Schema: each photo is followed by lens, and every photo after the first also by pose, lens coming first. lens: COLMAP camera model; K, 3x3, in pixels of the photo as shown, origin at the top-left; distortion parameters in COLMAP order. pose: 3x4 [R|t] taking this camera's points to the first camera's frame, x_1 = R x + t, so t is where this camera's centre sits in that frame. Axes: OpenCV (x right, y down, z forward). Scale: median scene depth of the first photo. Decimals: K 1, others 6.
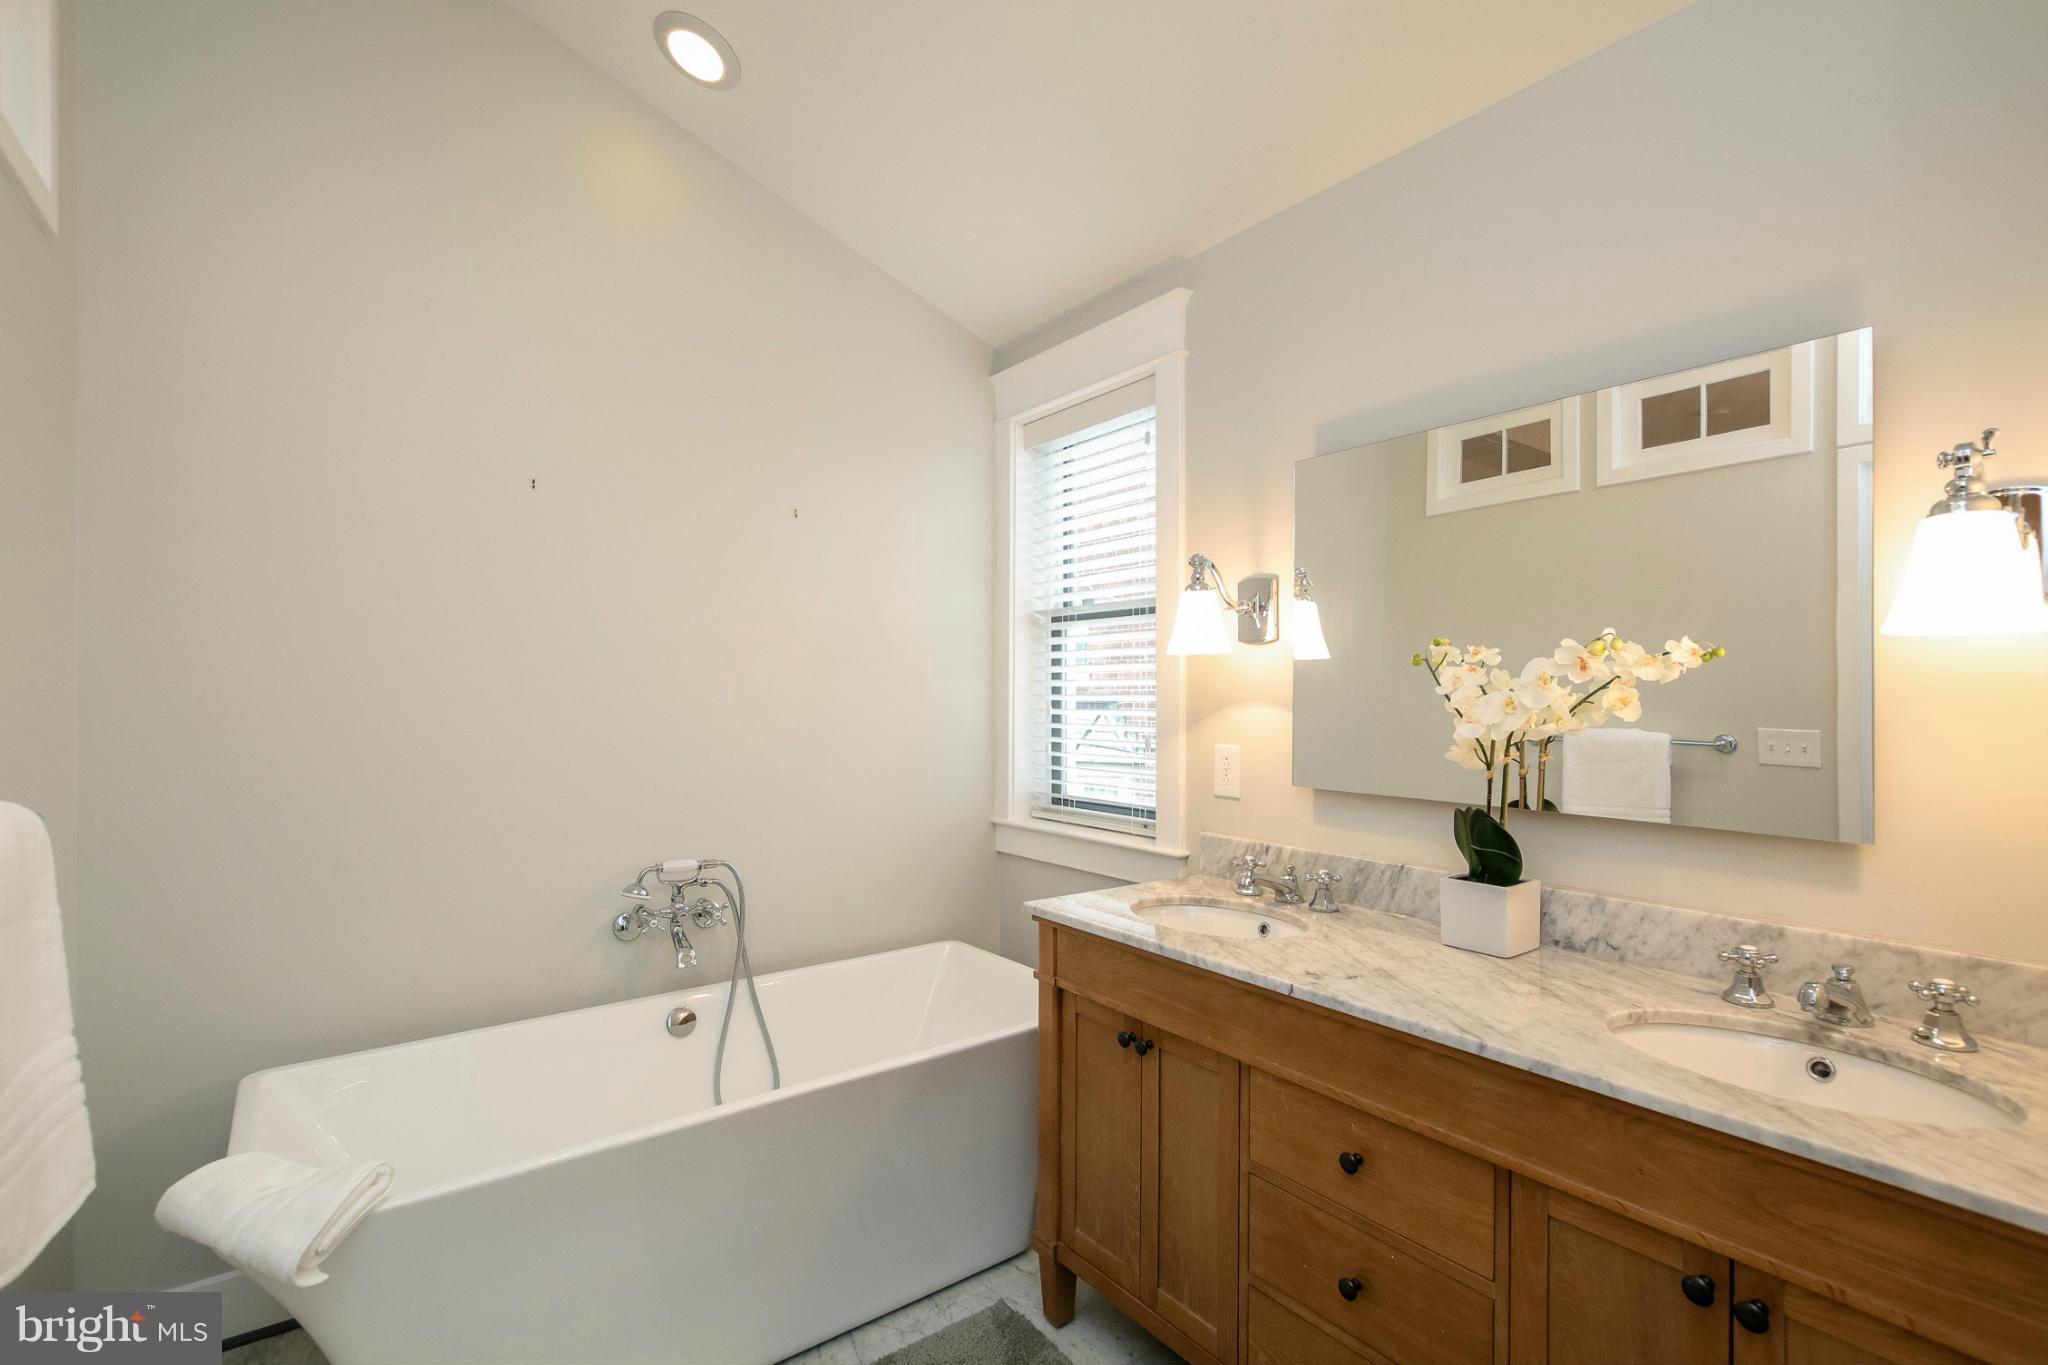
lens RADIAL K [[953.3, 0, 1023.0], [0, 953.3, 681.7], [0, 0, 1]] dist [-0.007702, -0.000092]
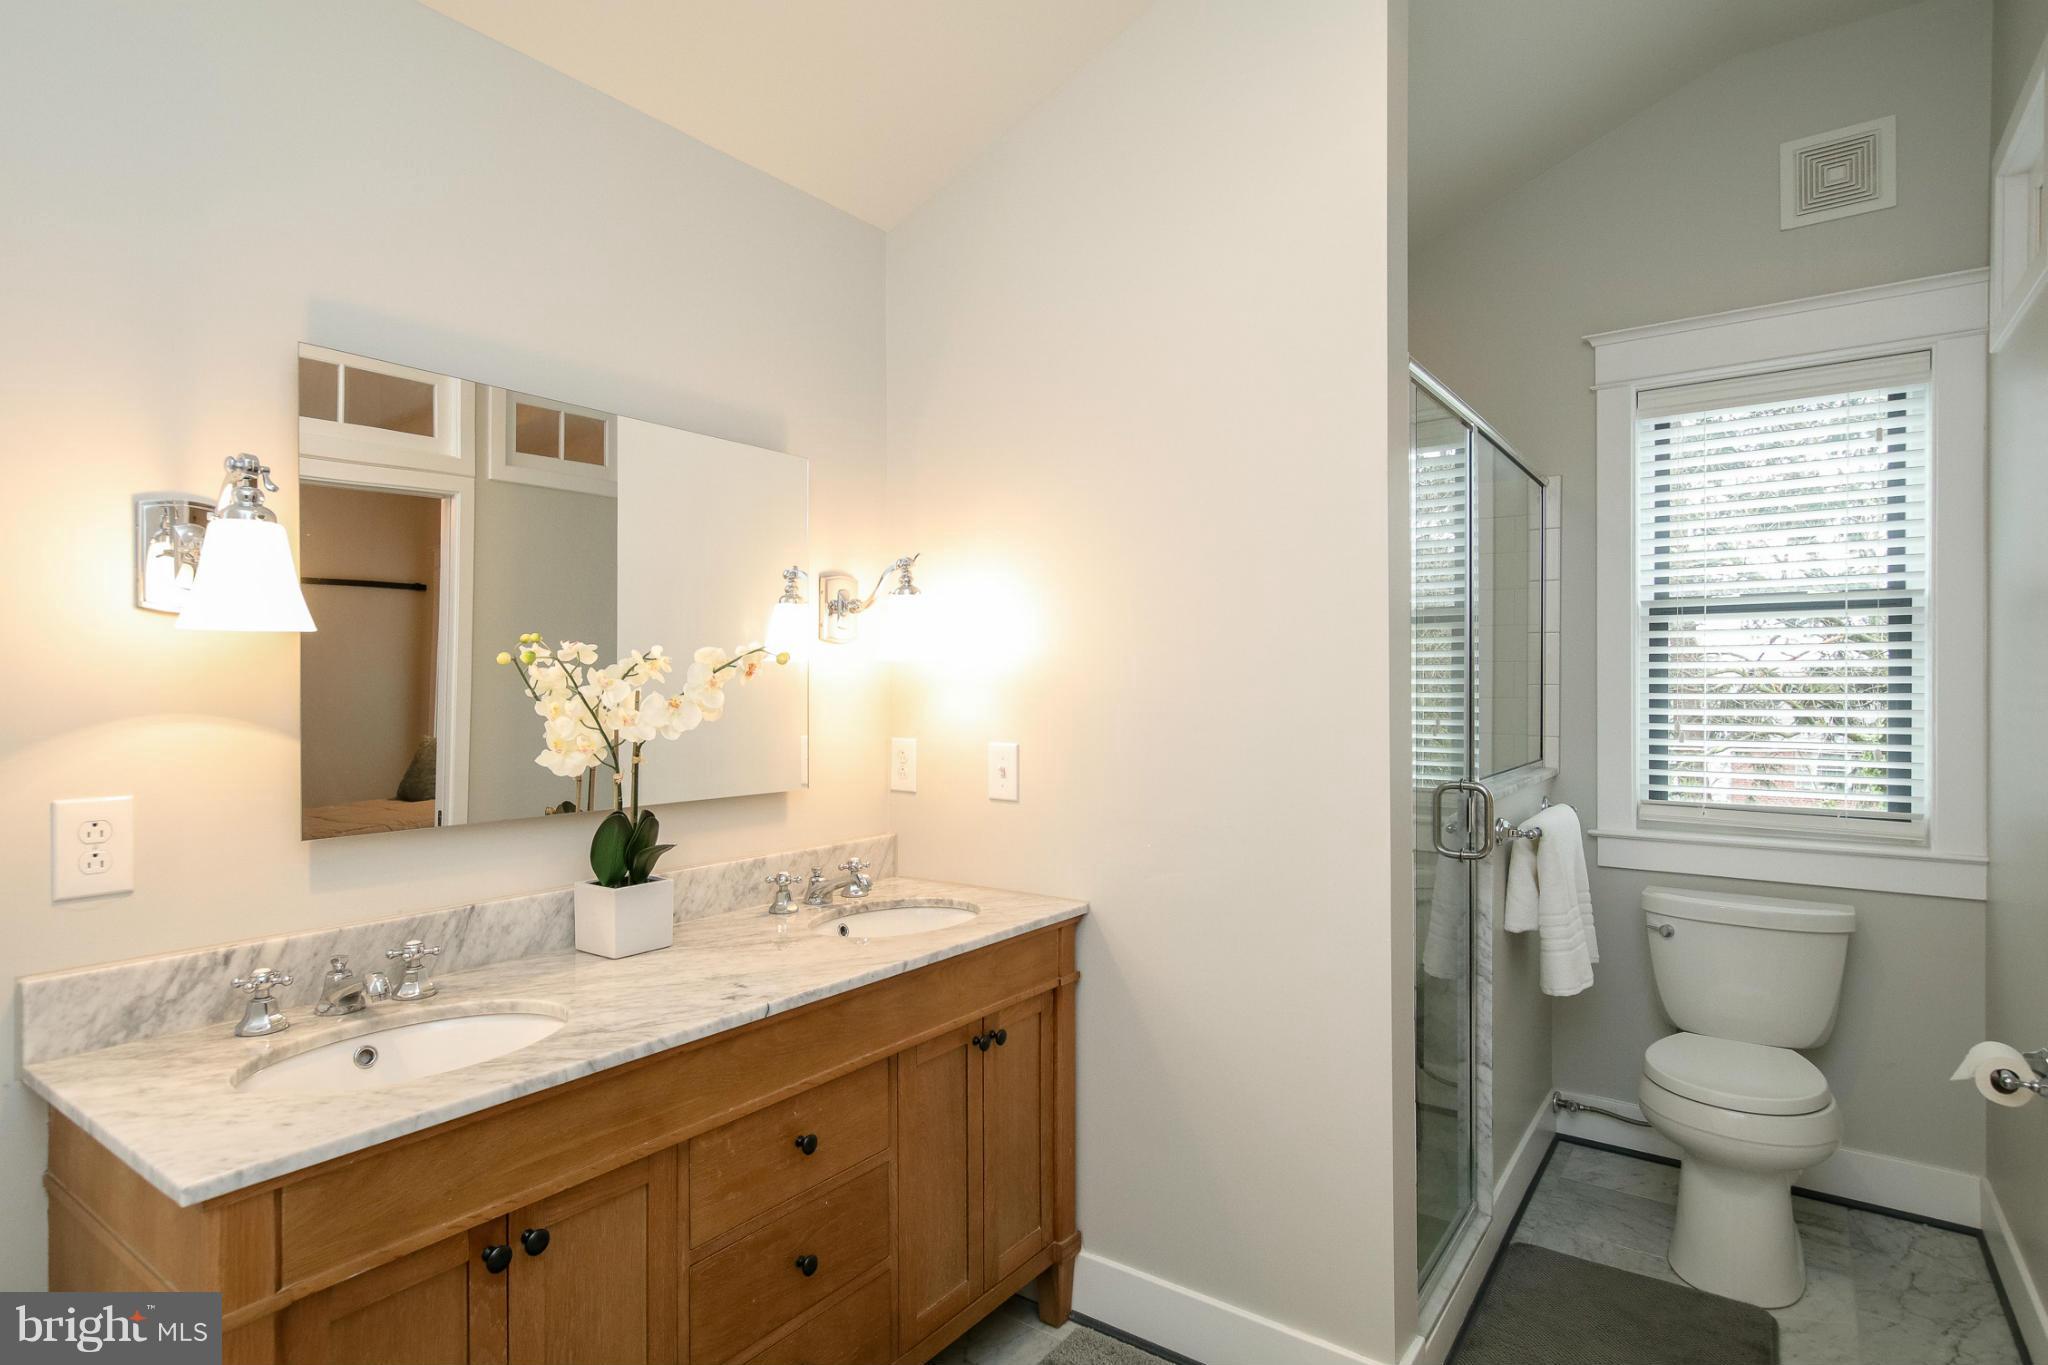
lens RADIAL K [[1009.3, 0, 1057.2], [0, 1009.3, 713.2], [0, 0, 1]] dist [-0.013242, -0.000007]
pose [[-0.312395, -0.024399, 0.949639, -0.661562], [-0.005369, 0.999699, 0.023919, 0.005787], [-0.949937, 0.002374, -0.312432, 0.926941]]
